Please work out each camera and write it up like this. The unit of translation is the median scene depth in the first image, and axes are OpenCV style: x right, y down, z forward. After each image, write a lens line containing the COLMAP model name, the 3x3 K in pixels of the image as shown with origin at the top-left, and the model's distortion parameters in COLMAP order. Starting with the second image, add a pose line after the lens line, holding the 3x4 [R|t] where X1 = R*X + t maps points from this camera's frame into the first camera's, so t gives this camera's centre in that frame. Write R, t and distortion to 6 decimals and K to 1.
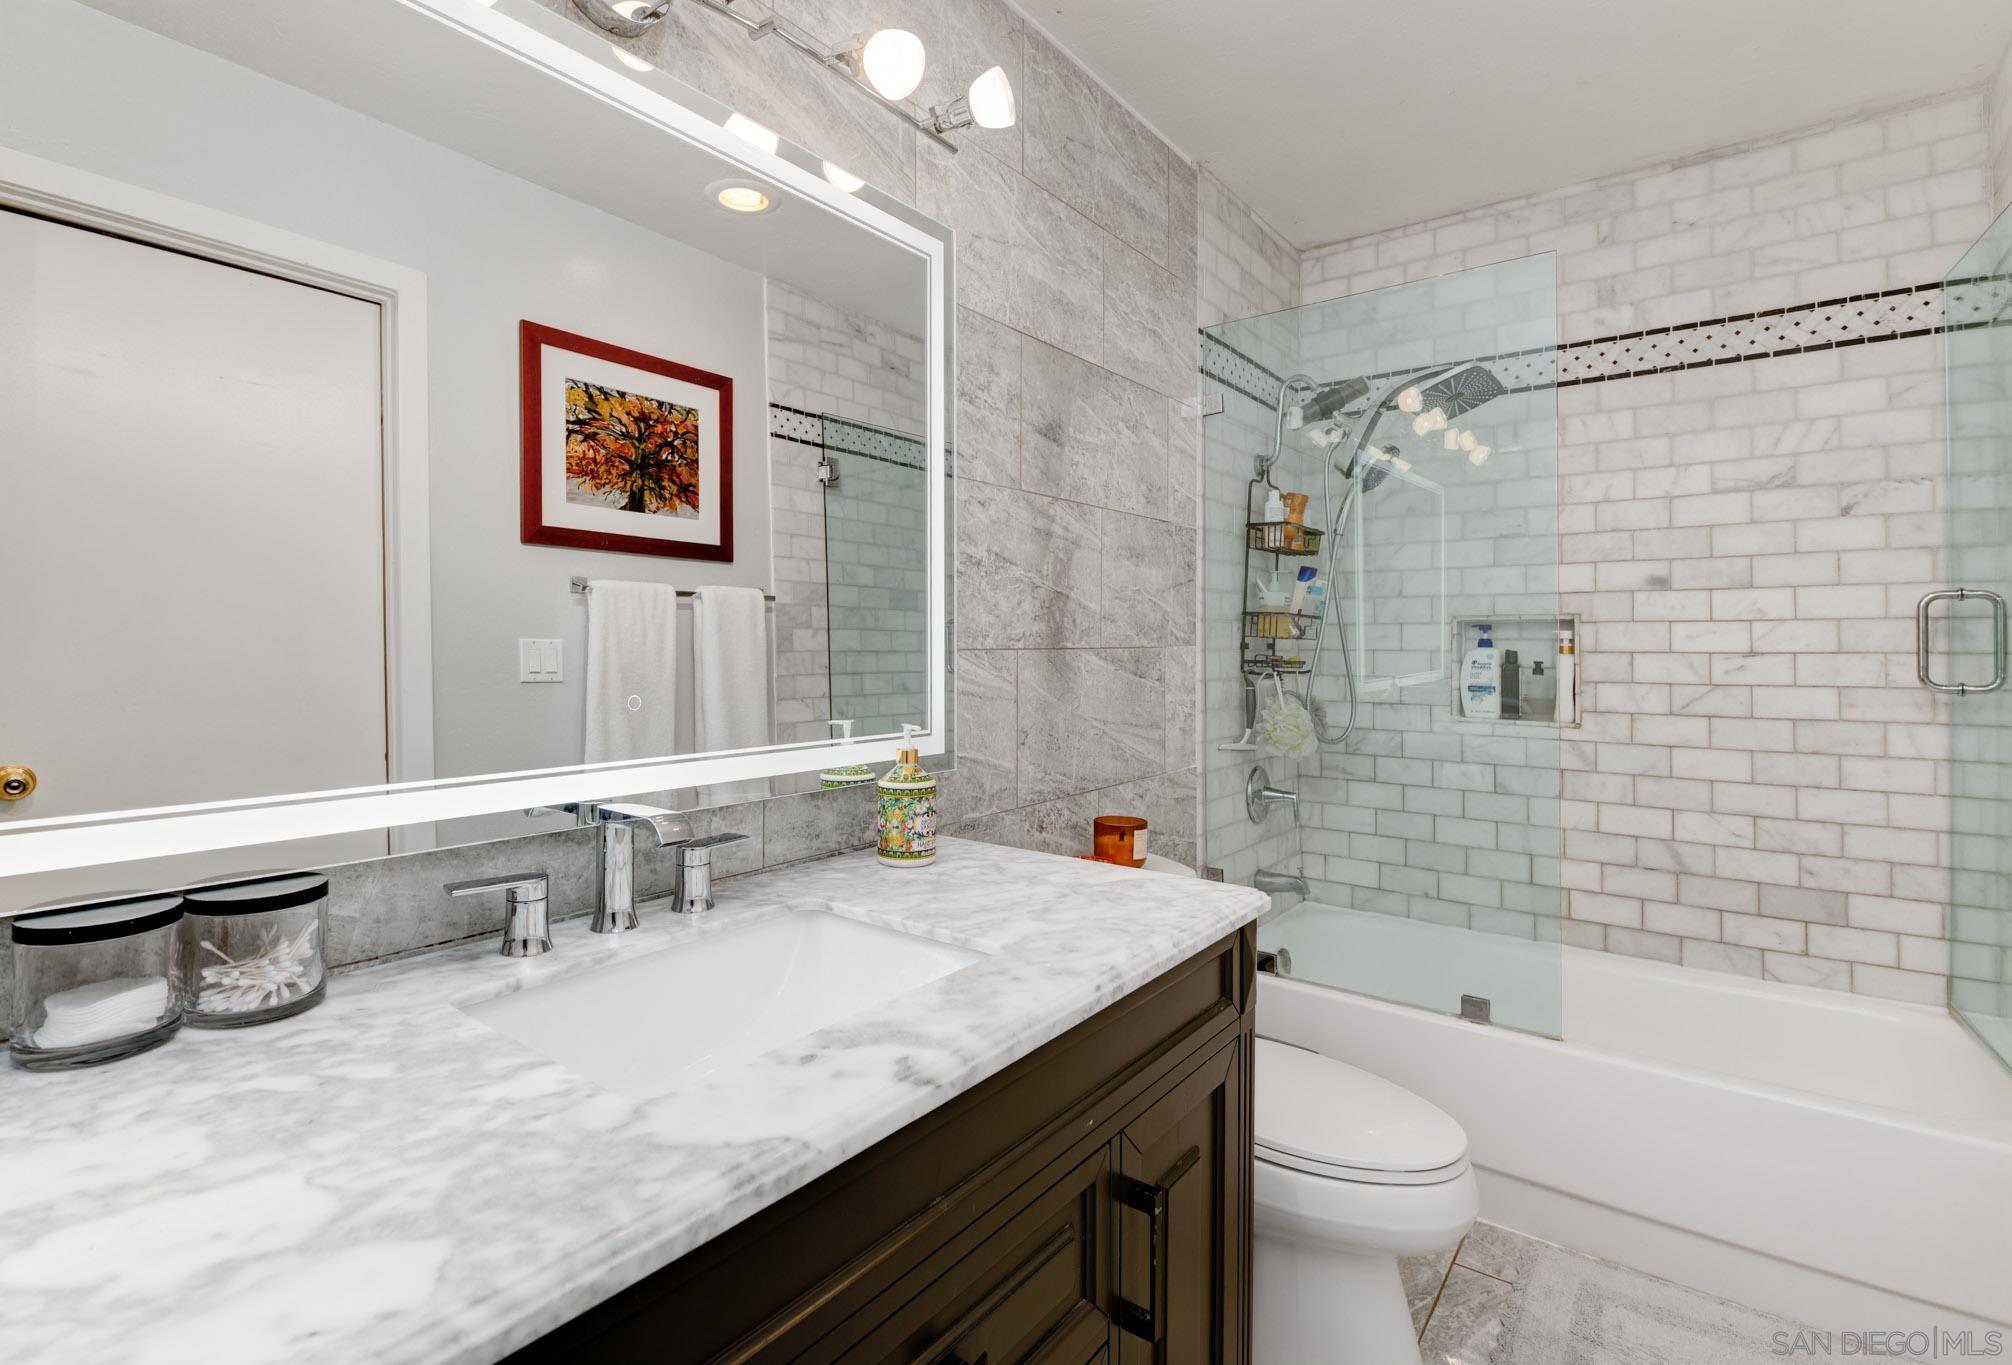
lens RADIAL K [[909.8, 0, 1015.2], [0, 909.8, 669.7], [0, 0, 1]] dist [0.009133, -0.009968]
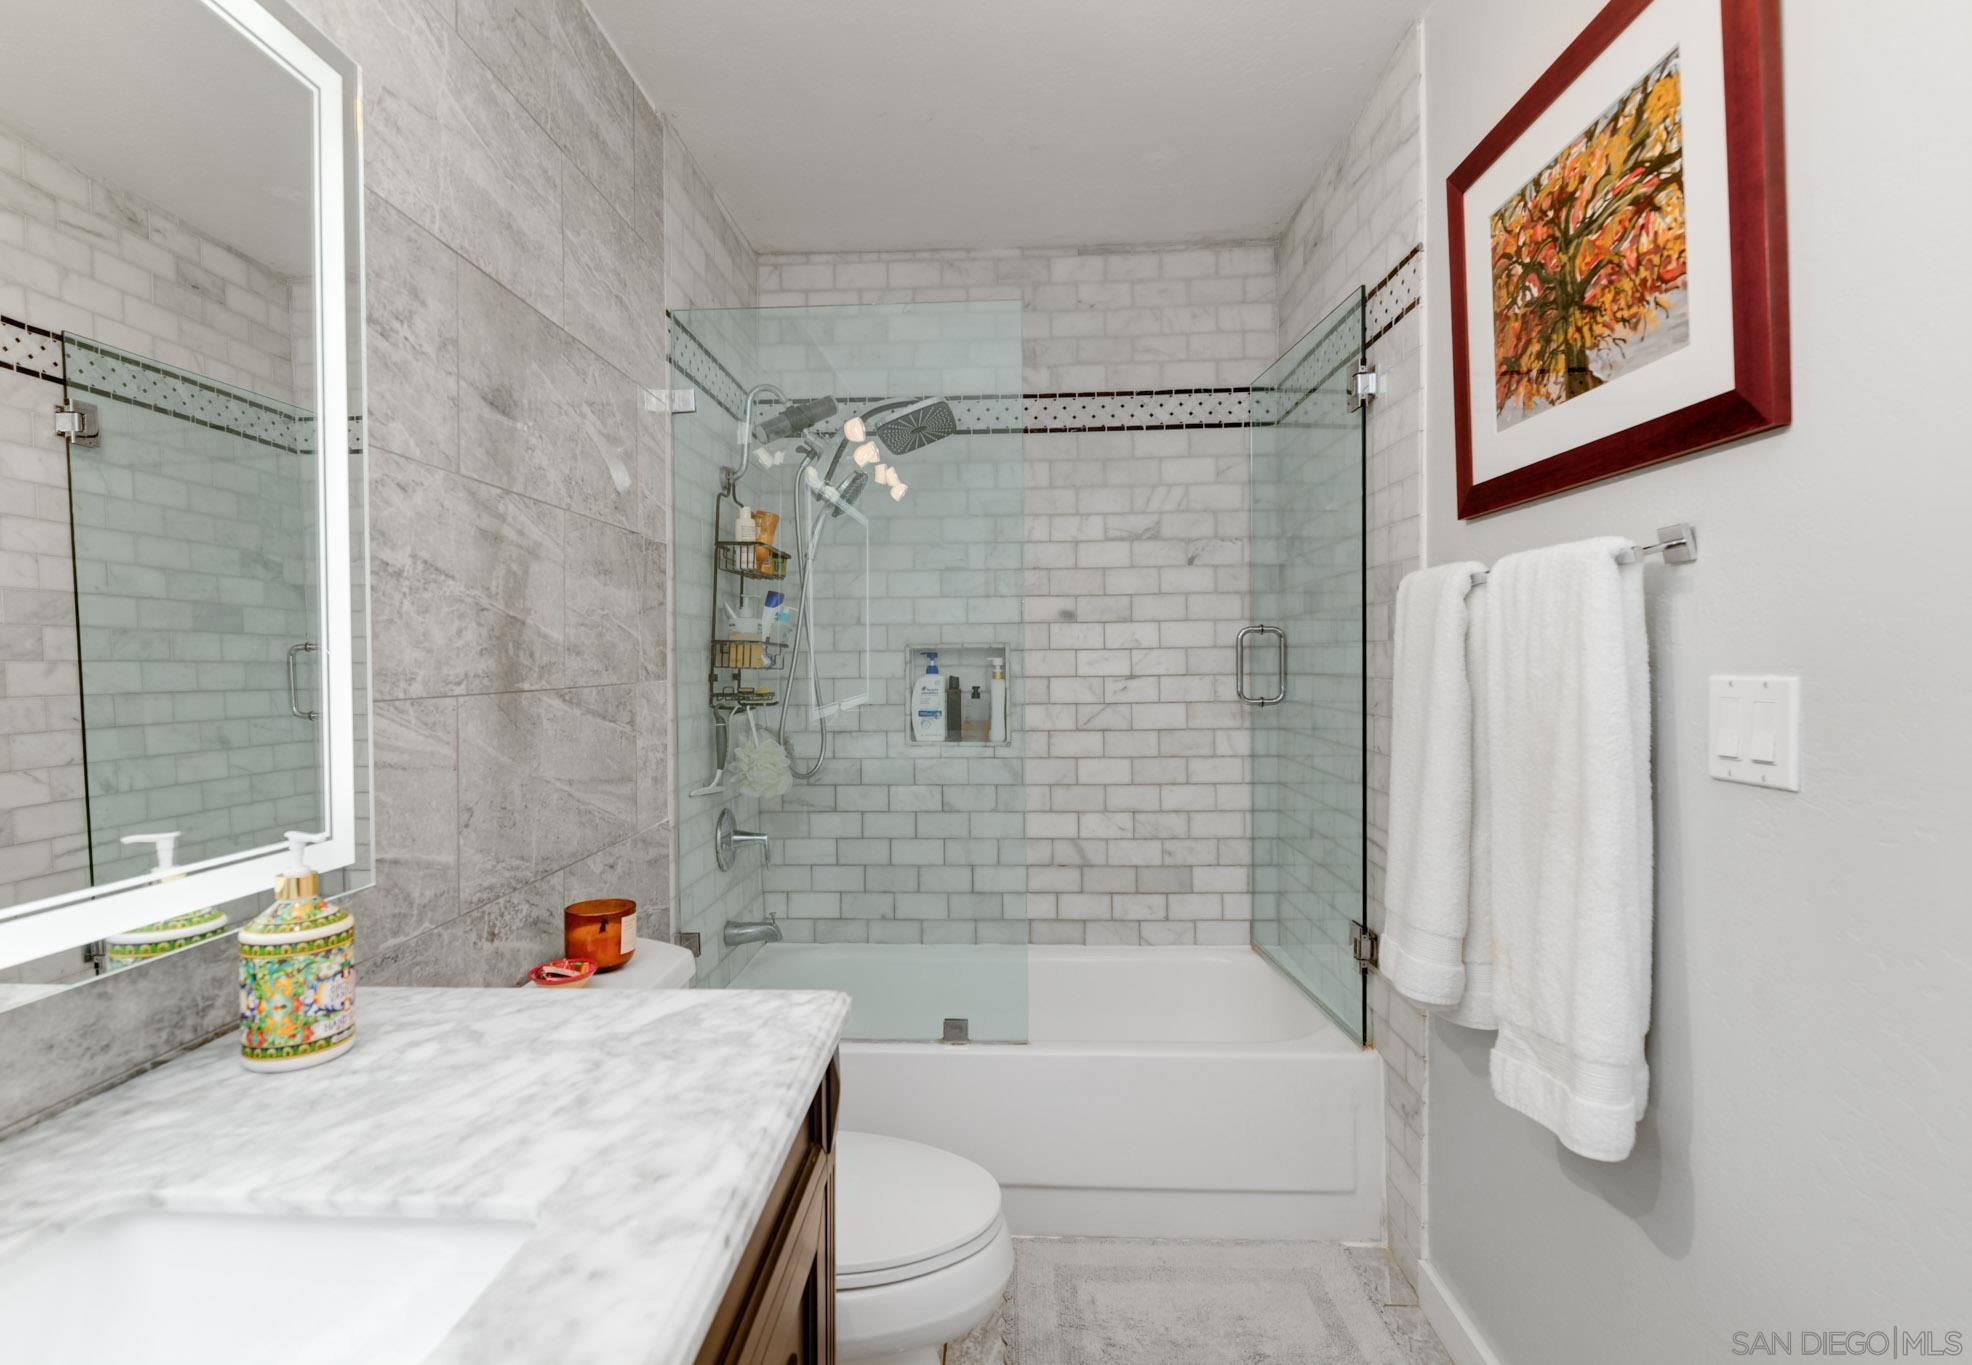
lens RADIAL K [[901.5, 0, 938.9], [0, 901.5, 681.1], [0, 0, 1]] dist [0.011966, -0.011800]
pose [[0.839370, -0.021410, 0.543138, -0.051796], [0.026179, 0.999657, -0.001053, -0.018580], [-0.542929, 0.015103, 0.839643, 0.155470]]
